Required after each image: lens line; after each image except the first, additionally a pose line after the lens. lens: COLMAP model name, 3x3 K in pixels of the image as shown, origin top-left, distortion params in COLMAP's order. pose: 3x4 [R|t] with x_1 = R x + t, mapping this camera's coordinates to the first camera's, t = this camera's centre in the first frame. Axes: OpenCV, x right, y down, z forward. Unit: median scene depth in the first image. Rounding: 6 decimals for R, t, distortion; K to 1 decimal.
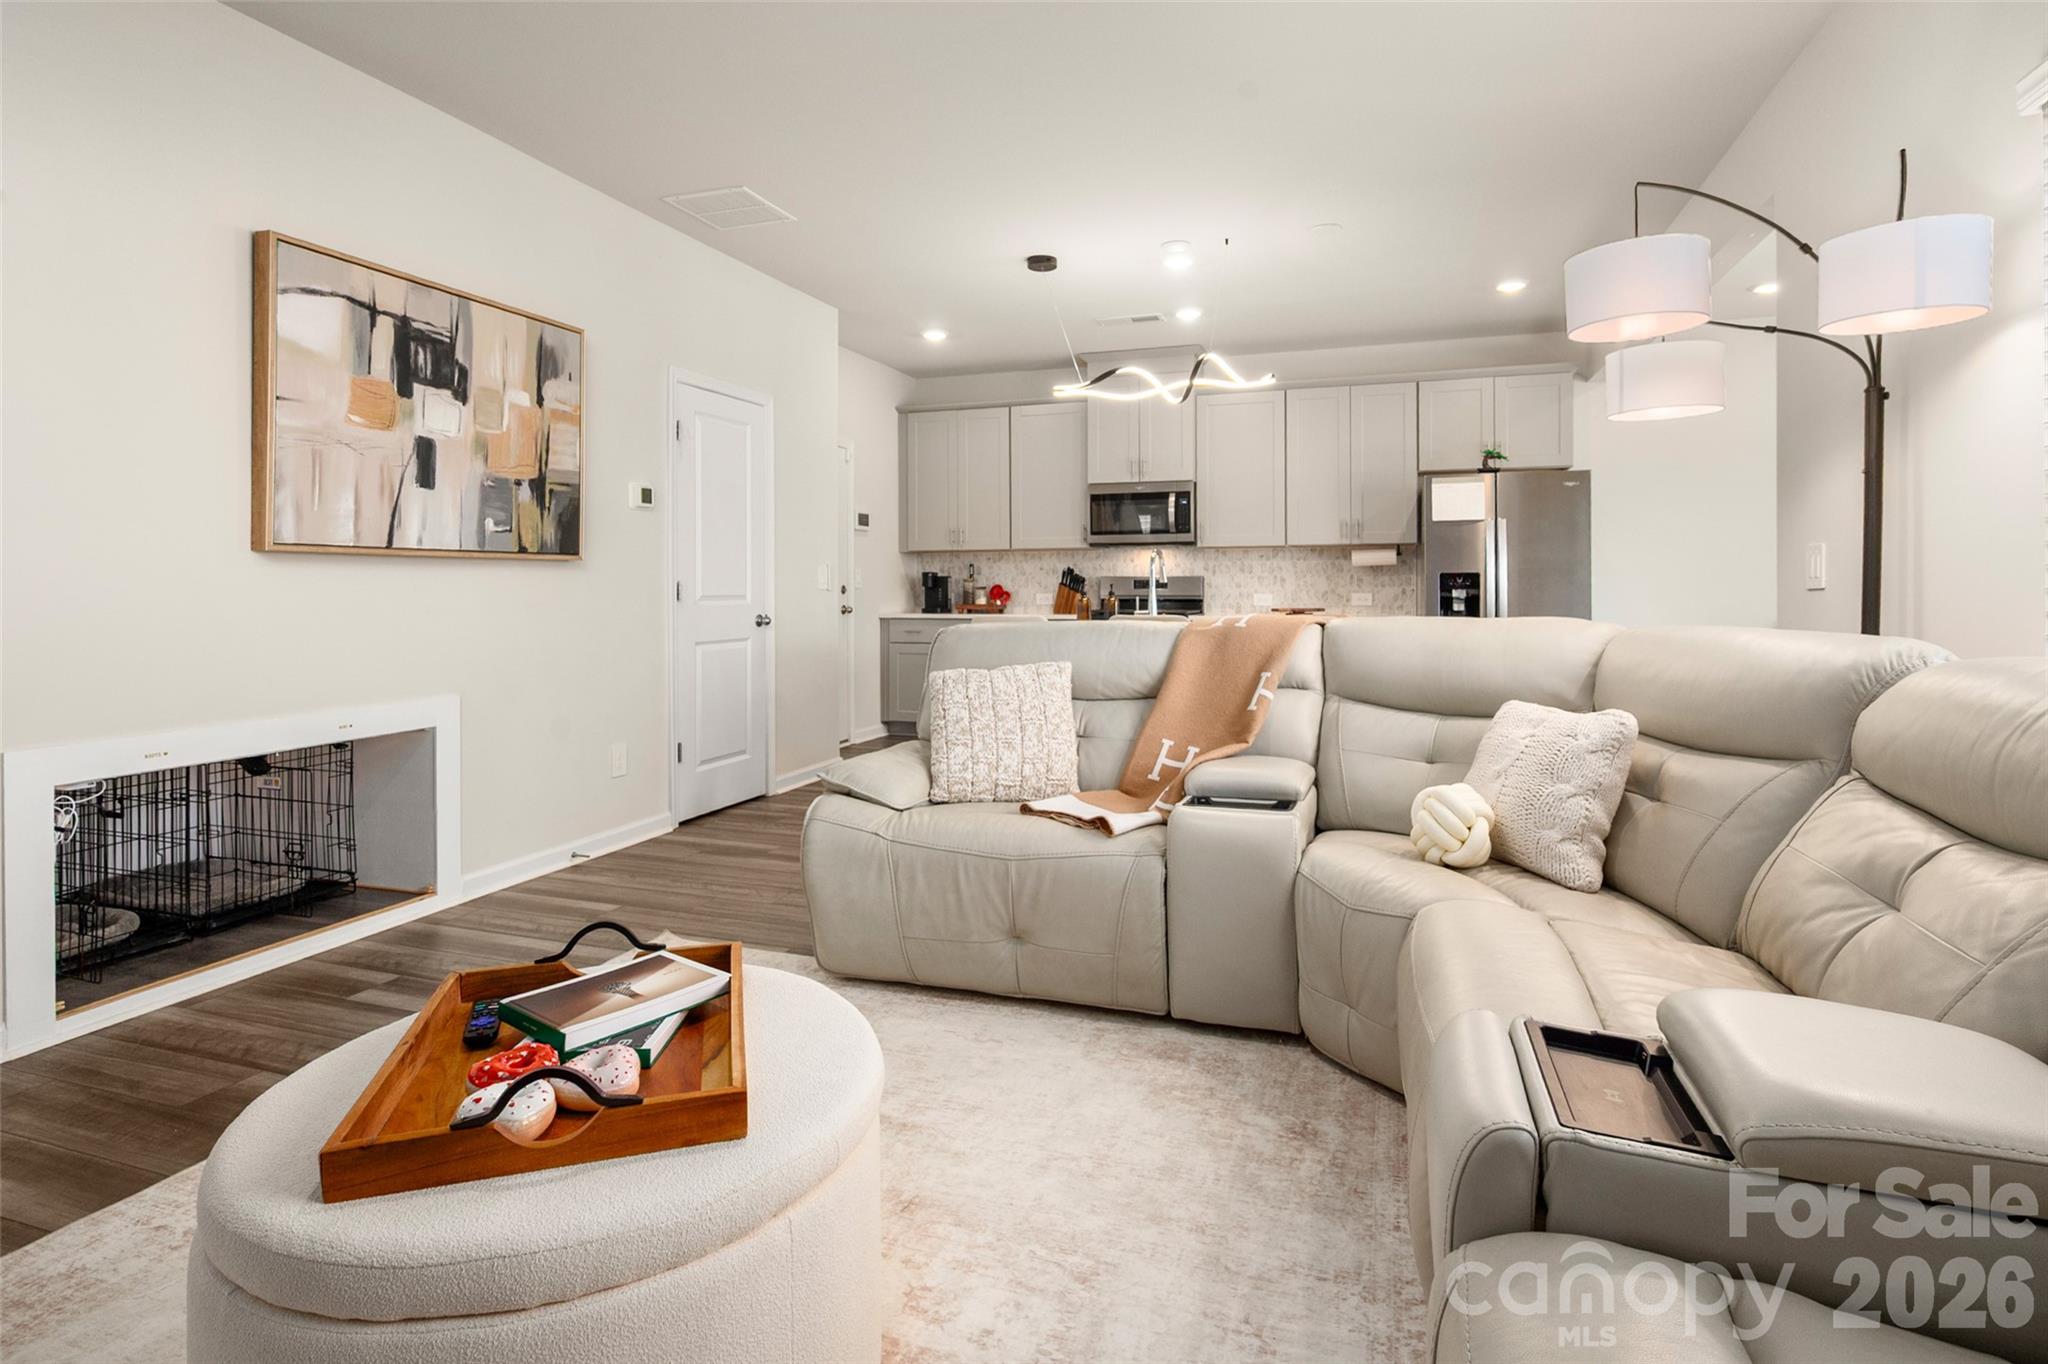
lens RADIAL K [[1073.4, 0, 990.7], [0, 1073.4, 595.1], [0, 0, 1]] dist [-0.007812, -0.000743]
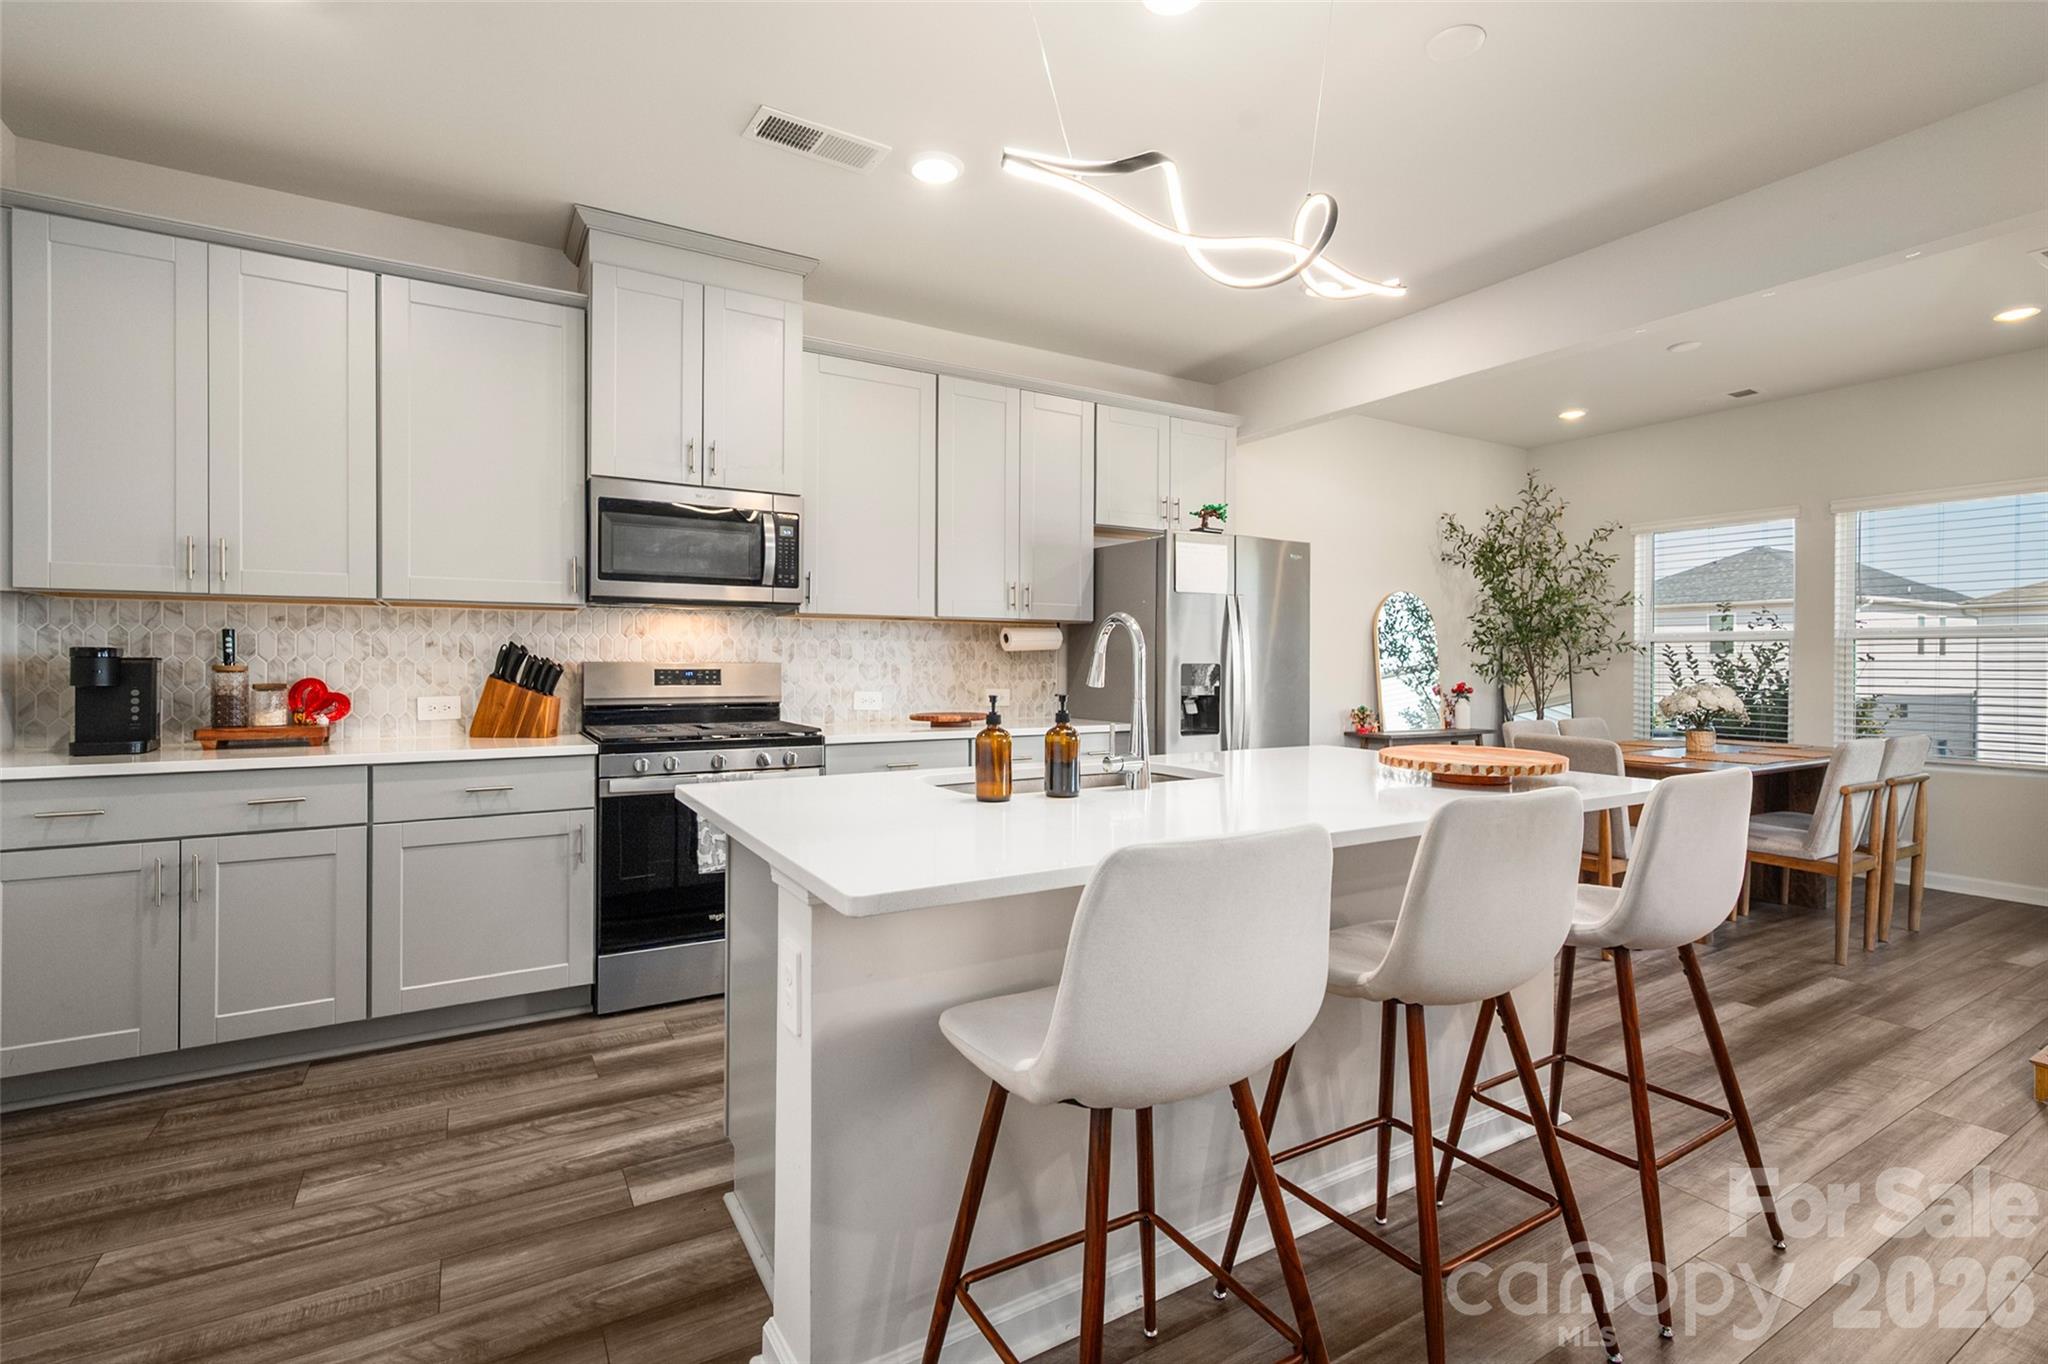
lens RADIAL K [[928.2, 0, 1042.6], [0, 928.2, 663.1], [0, 0, 1]] dist [0.001504, 0.000175]
pose [[0.610385, 0.004177, 0.792094, -0.120591], [0.001559, 0.999978, -0.006474, -0.014158], [-0.792103, 0.005186, 0.610365, 0.576846]]
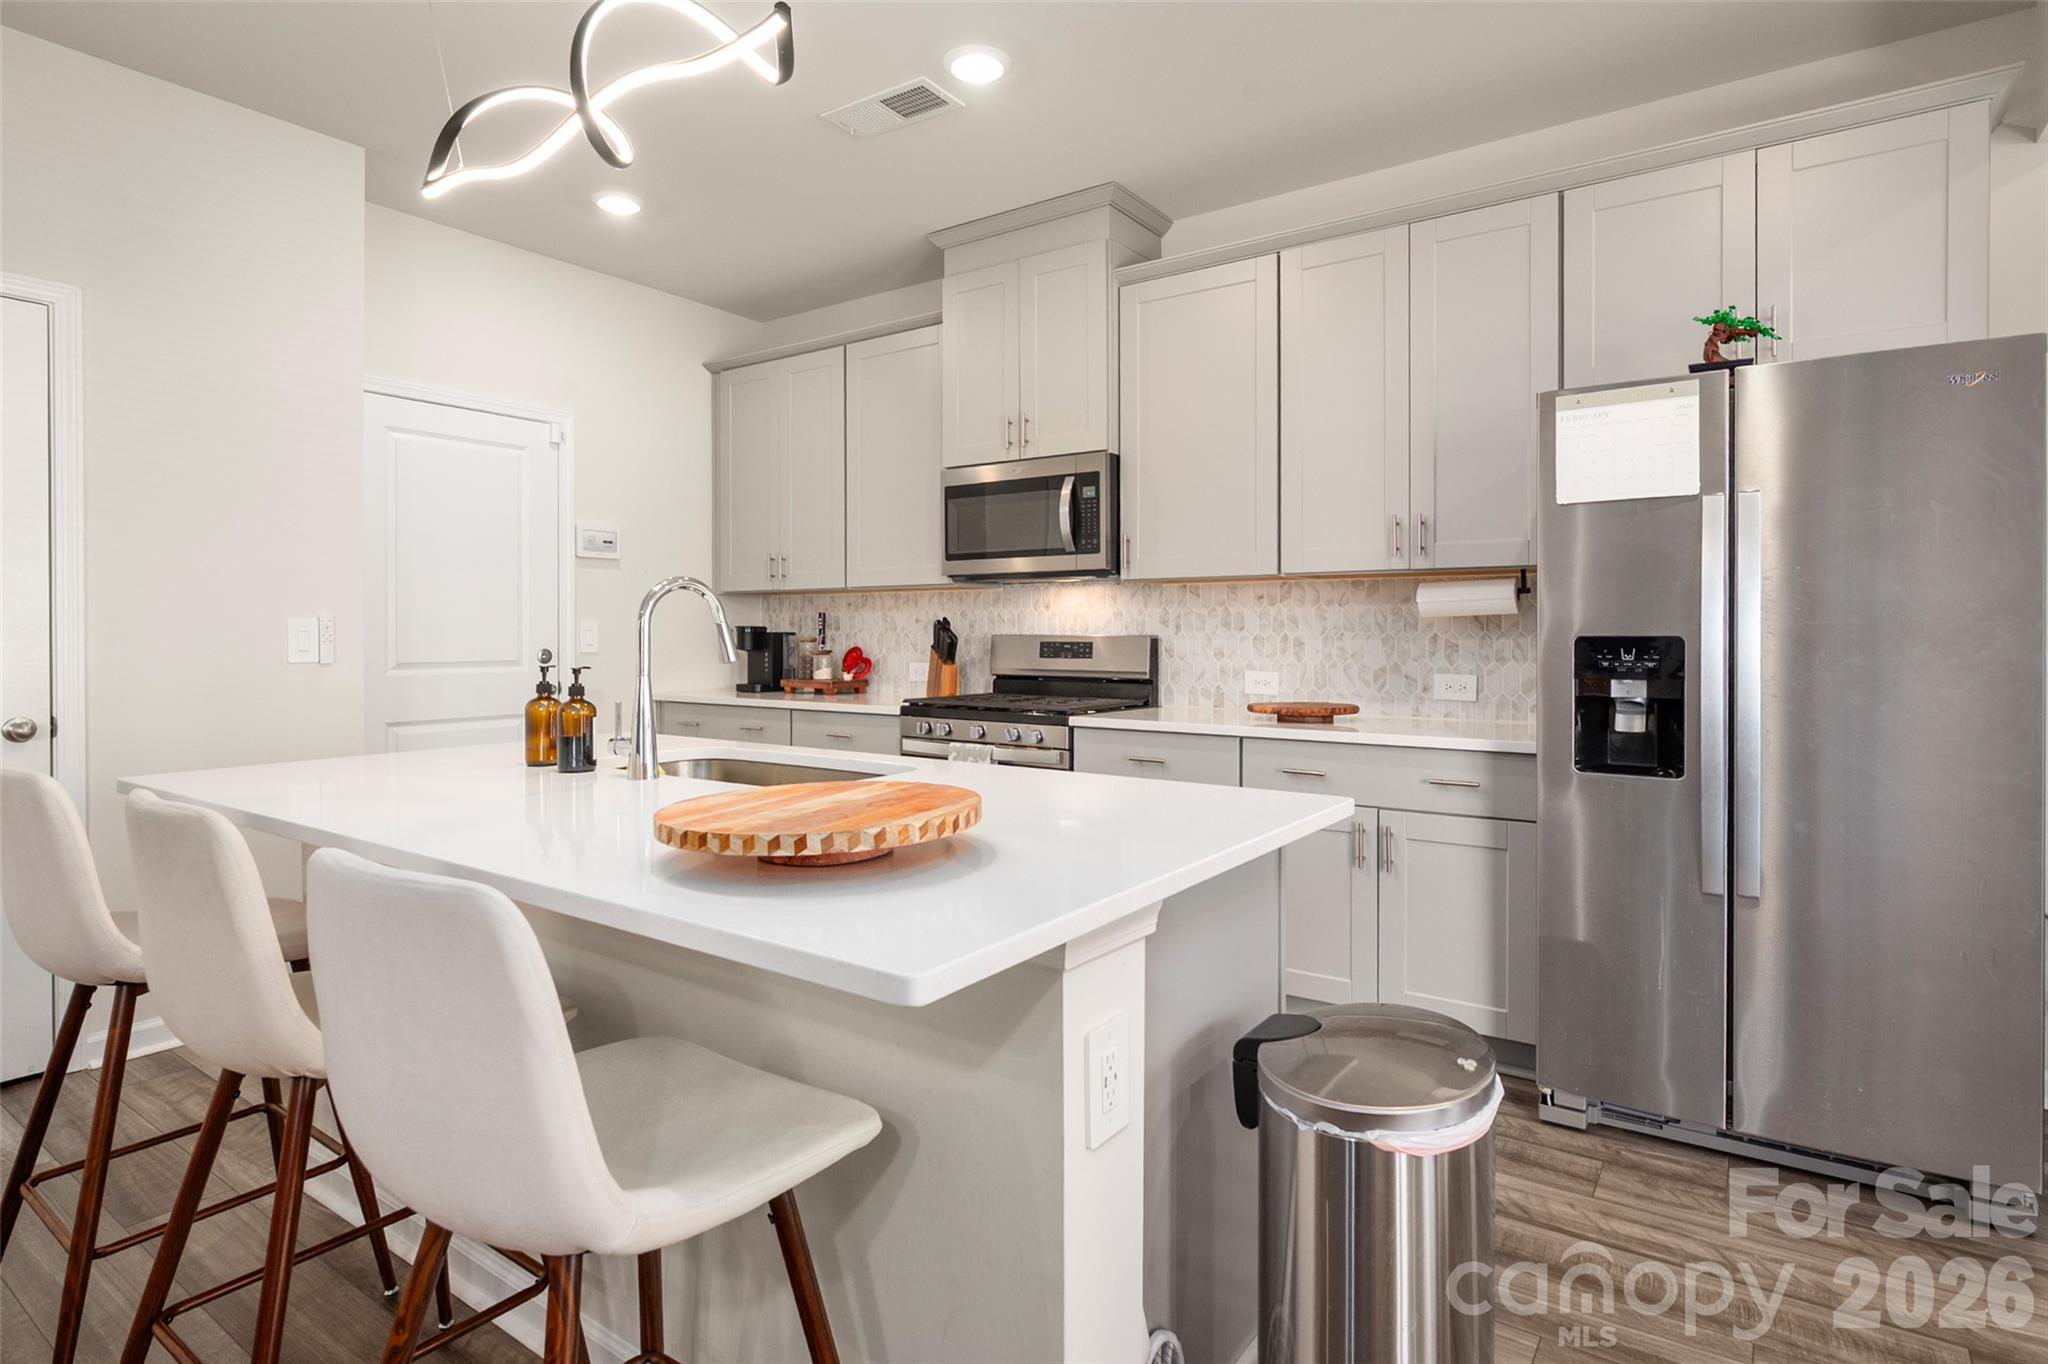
lens RADIAL K [[1073.4, 0, 1007.3], [0, 1073.4, 642.6], [0, 0, 1]] dist [-0.007812, -0.000743]
pose [[0.963983, 0.005043, -0.265916, 0.271209], [-0.004228, 0.999984, 0.003639, -0.015969], [0.265931, -0.002384, 0.963989, 0.475765]]
